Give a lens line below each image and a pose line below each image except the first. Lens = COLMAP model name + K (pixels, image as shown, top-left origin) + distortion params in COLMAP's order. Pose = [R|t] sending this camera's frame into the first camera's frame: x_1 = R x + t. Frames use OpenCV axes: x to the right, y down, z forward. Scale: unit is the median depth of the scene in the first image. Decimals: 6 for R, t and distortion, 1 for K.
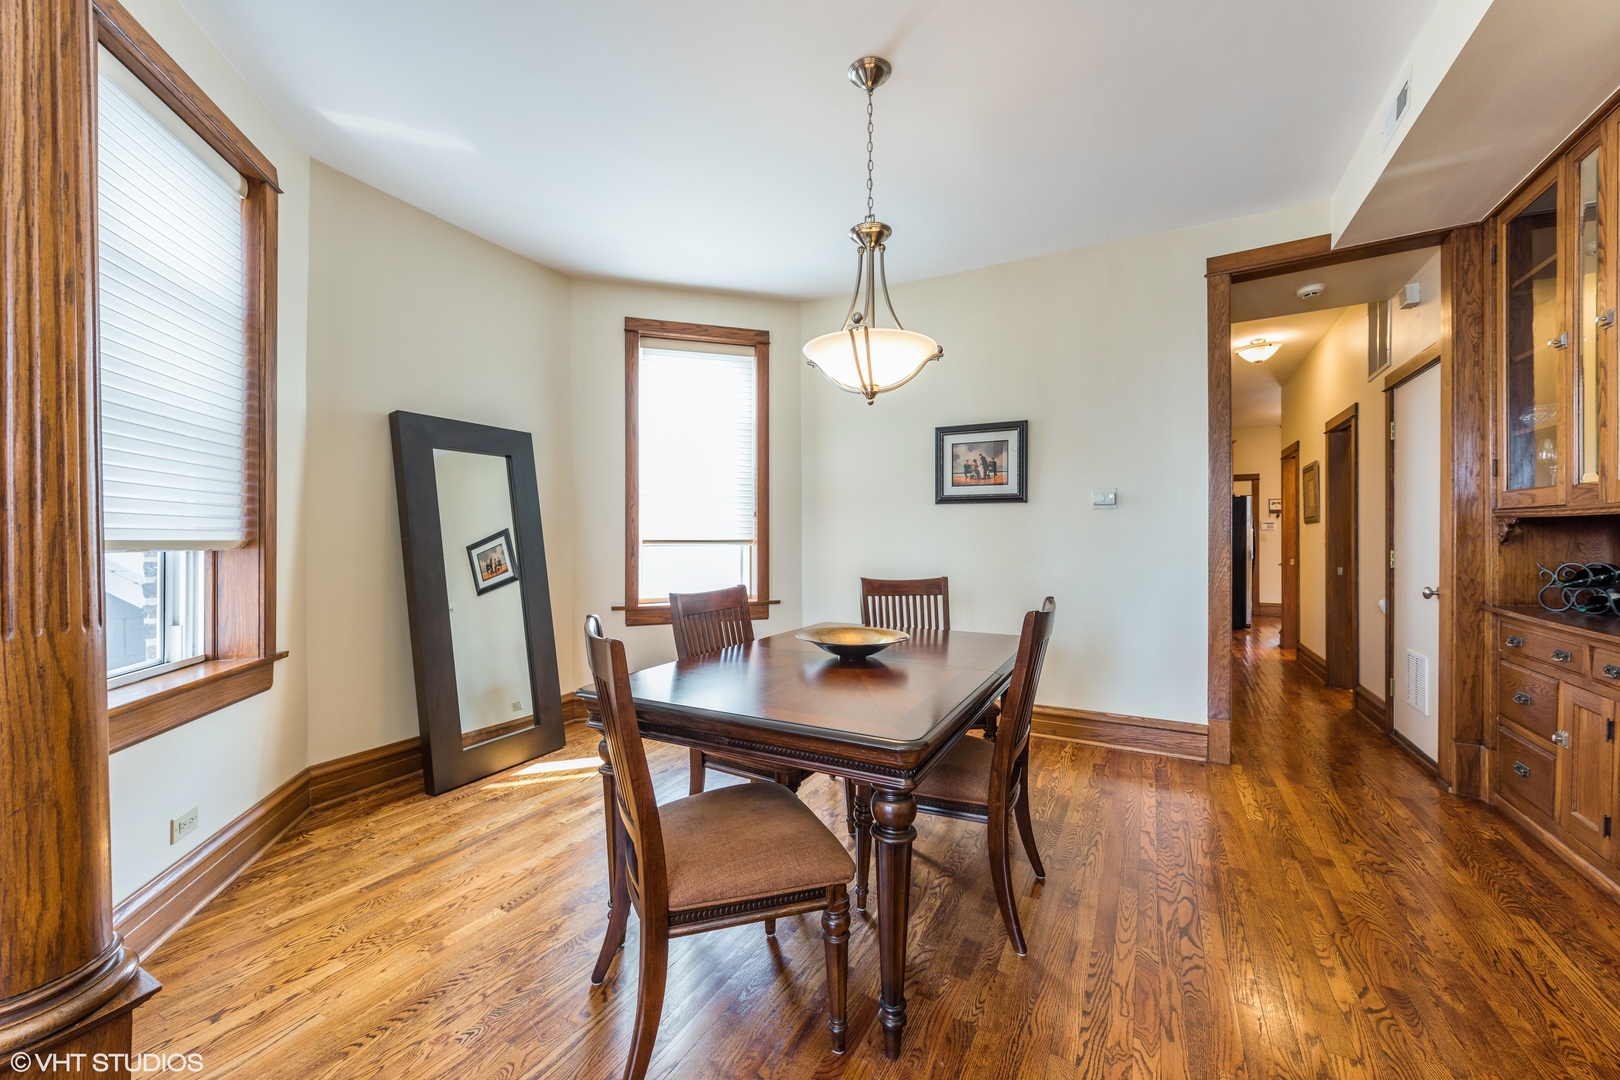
lens RADIAL K [[635.2, 0, 807.7], [0, 635.2, 538.2], [0, 0, 1]] dist [0.001196, -0.000026]
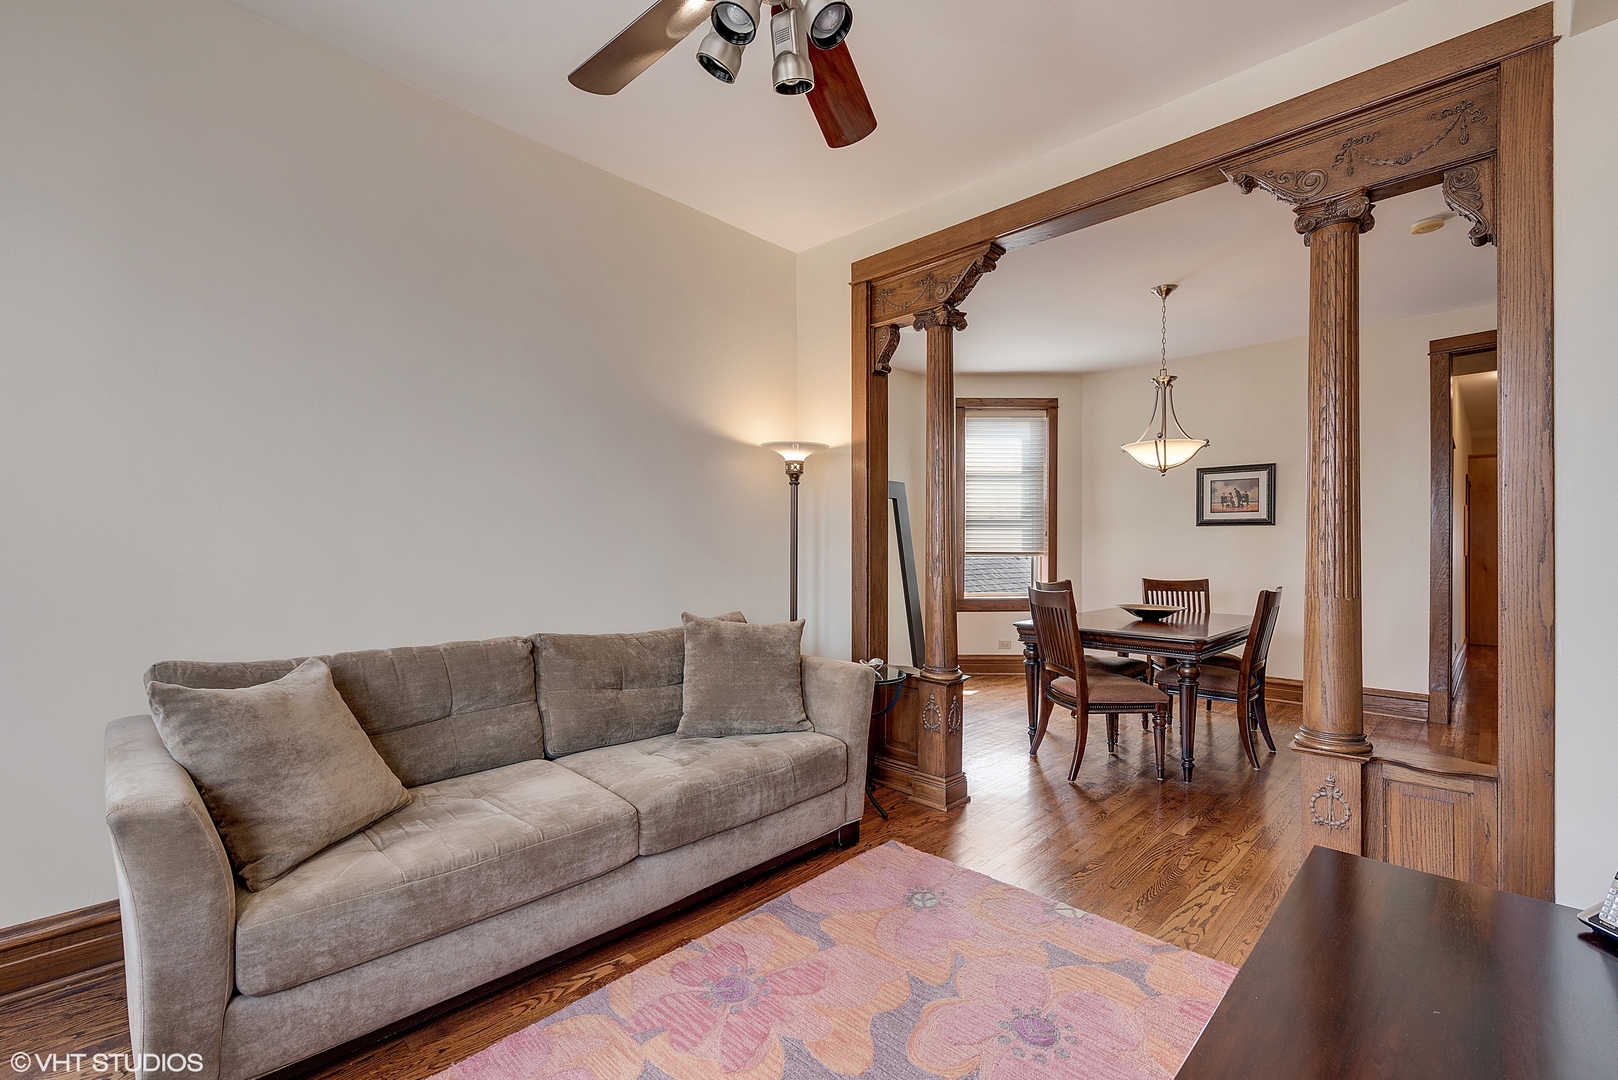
lens RADIAL K [[696.4, 0, 807.3], [0, 696.4, 547.5], [0, 0, 1]] dist [0.018651, -0.011942]
pose [[0.959213, 0.003829, -0.282660, -0.220440], [-0.004722, 0.999986, -0.002479, -0.002748], [0.282646, 0.003713, 0.959217, -0.843942]]
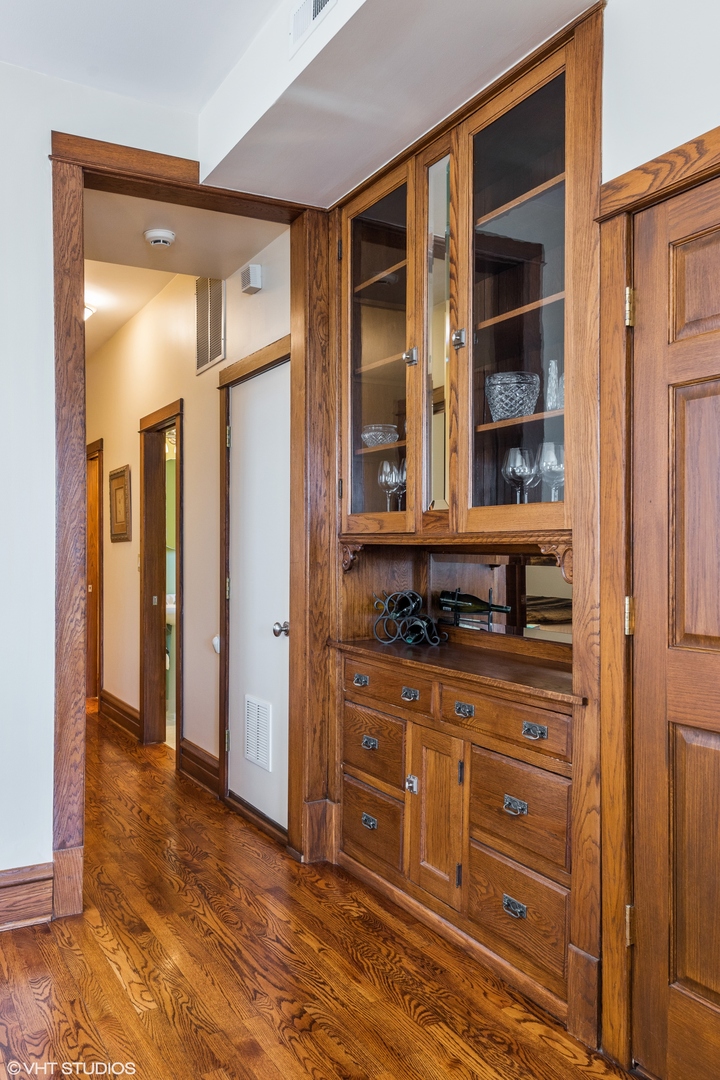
lens RADIAL K [[850.5, 0, 361.1], [0, 850.5, 549.0], [0, 0, 1]] dist [0.031705, -0.006608]
pose [[0.532428, 0.004622, 0.846463, 0.071482], [-0.000386, 0.999986, -0.005217, -0.016619], [-0.846475, 0.002451, 0.532422, 0.308120]]
